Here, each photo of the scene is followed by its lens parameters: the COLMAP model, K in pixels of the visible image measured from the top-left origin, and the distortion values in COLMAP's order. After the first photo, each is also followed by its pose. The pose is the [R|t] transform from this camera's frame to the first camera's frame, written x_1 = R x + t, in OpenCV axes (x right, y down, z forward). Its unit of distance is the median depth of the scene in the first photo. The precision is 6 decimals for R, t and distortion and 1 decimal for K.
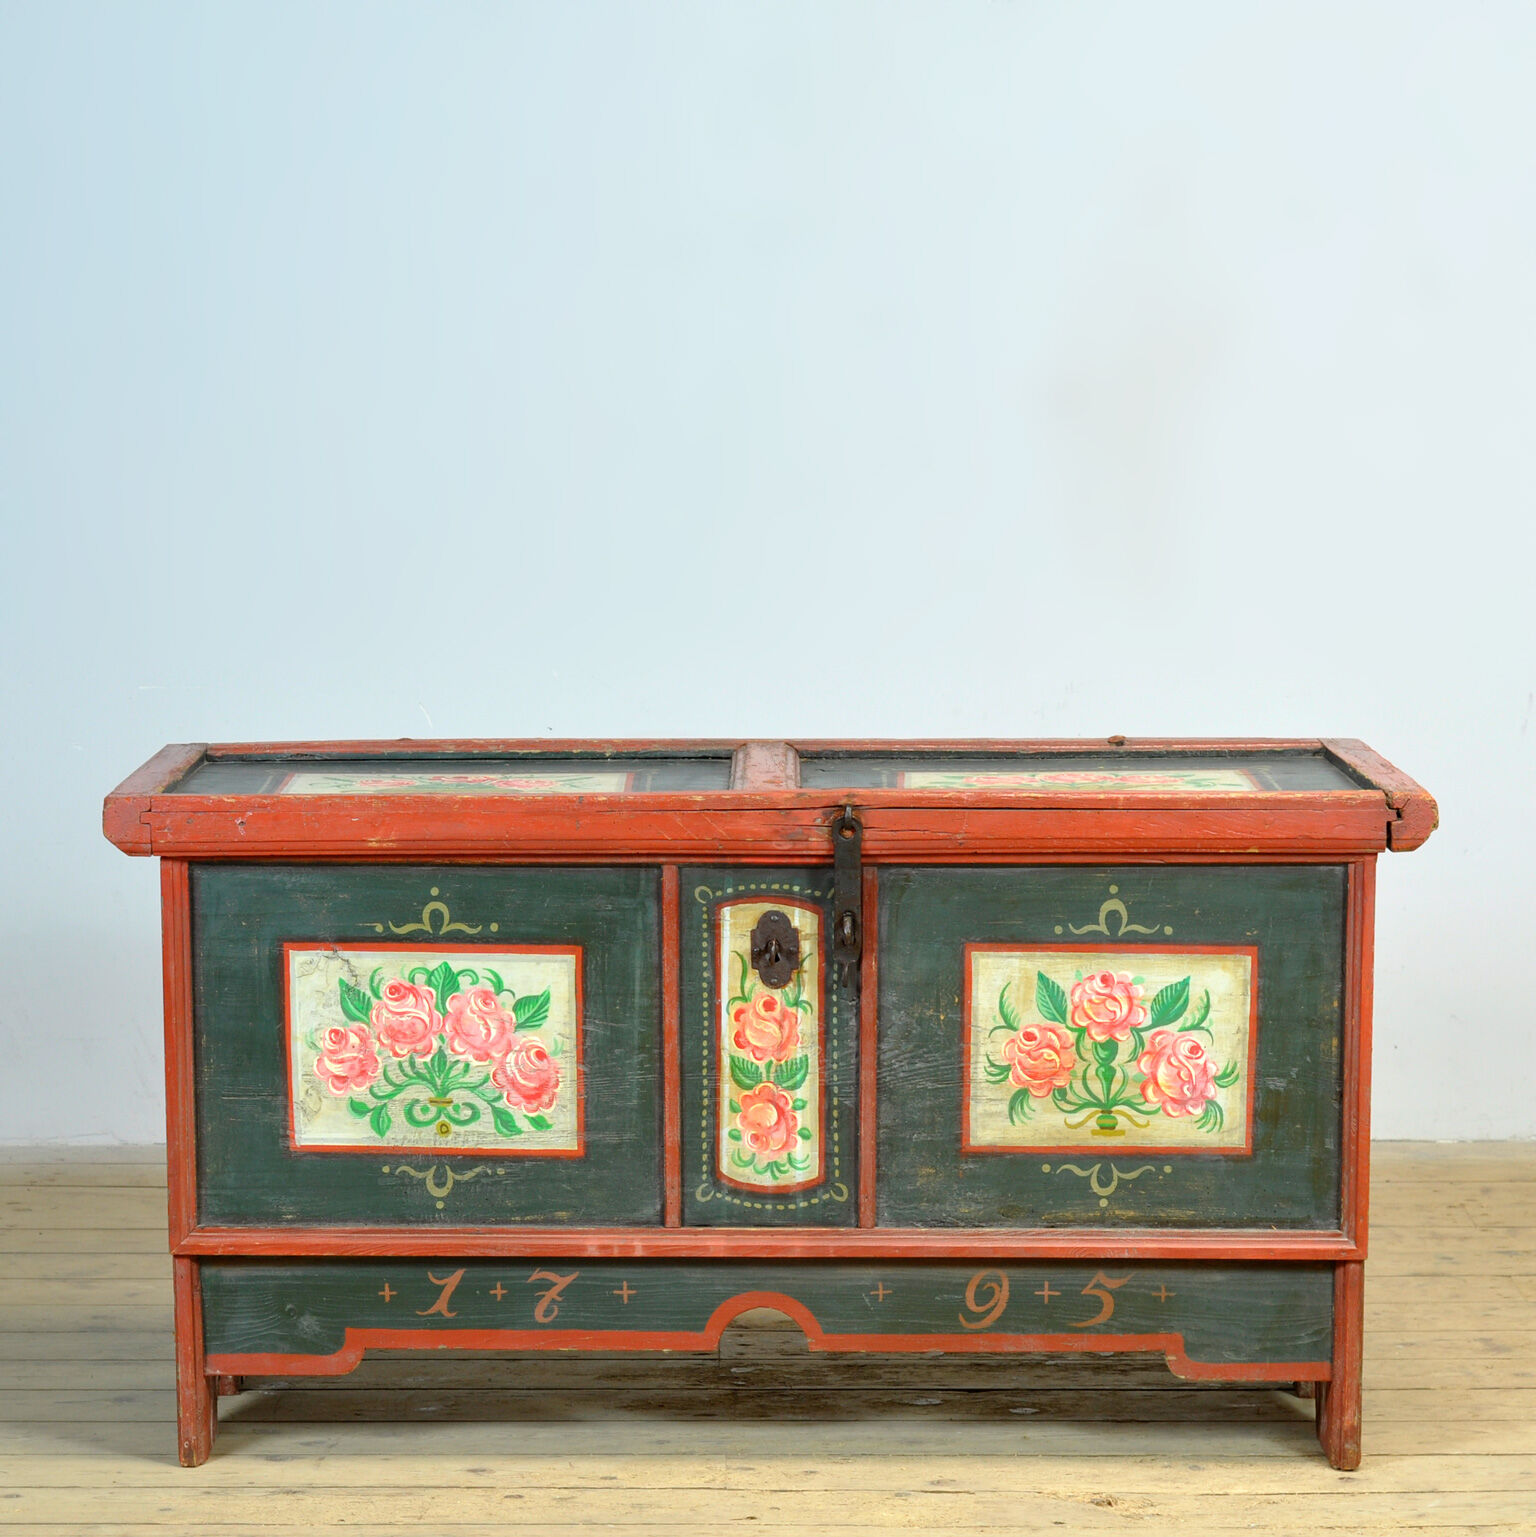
lens RADIAL K [[5620.0, 0, 778.1], [0, 5620.0, 893.4], [0, 0, 1]] dist [-0.068487, 0.000000]
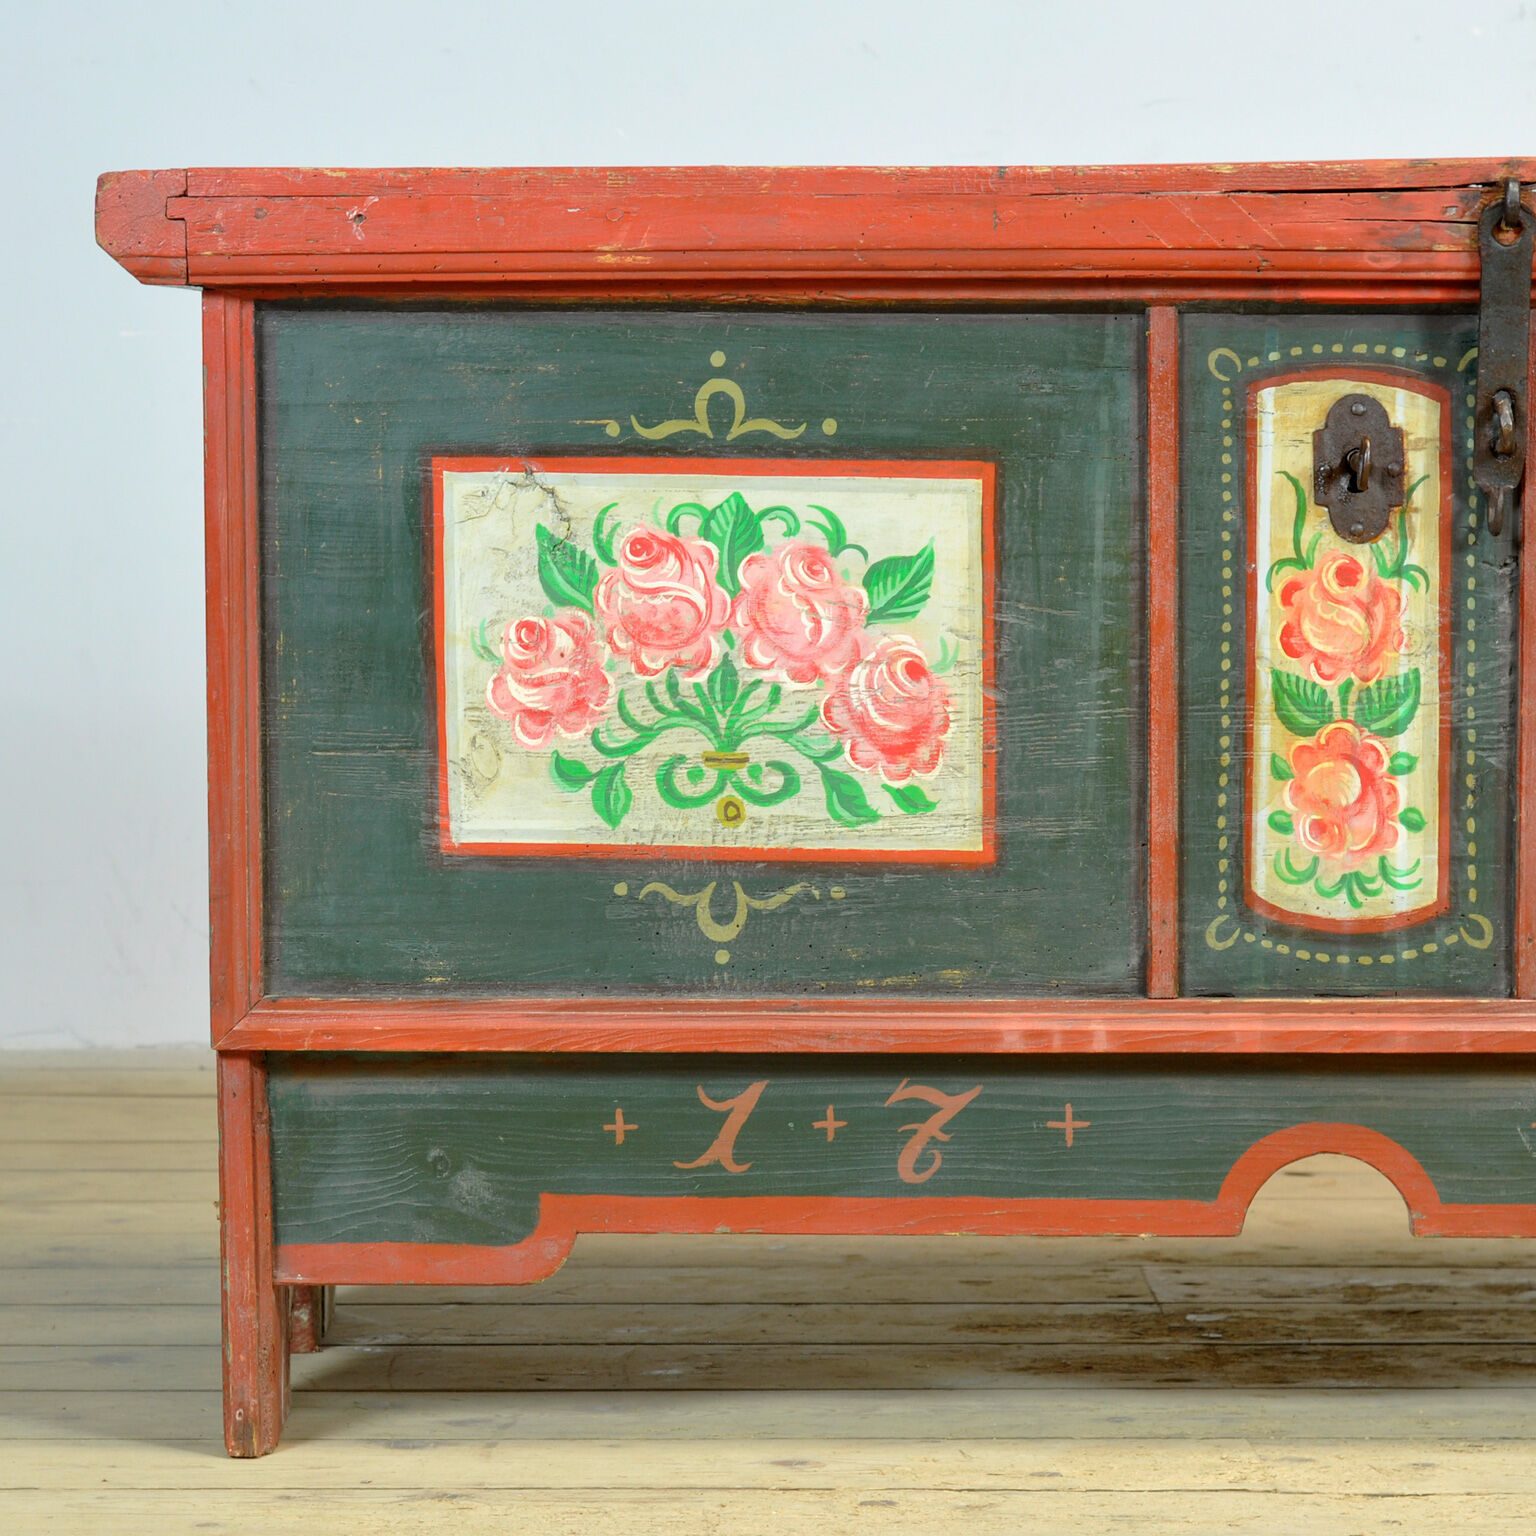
lens RADIAL K [[5616.3, 0, 588.3], [0, 5616.3, 730.7], [0, 0, 1]] dist [-0.068487, 0.000000]
pose [[0.999876, -0.000357, -0.015730, -0.064783], [-0.000812, 0.997241, -0.074234, 0.073839], [0.015713, 0.074238, 0.997117, 0.471659]]
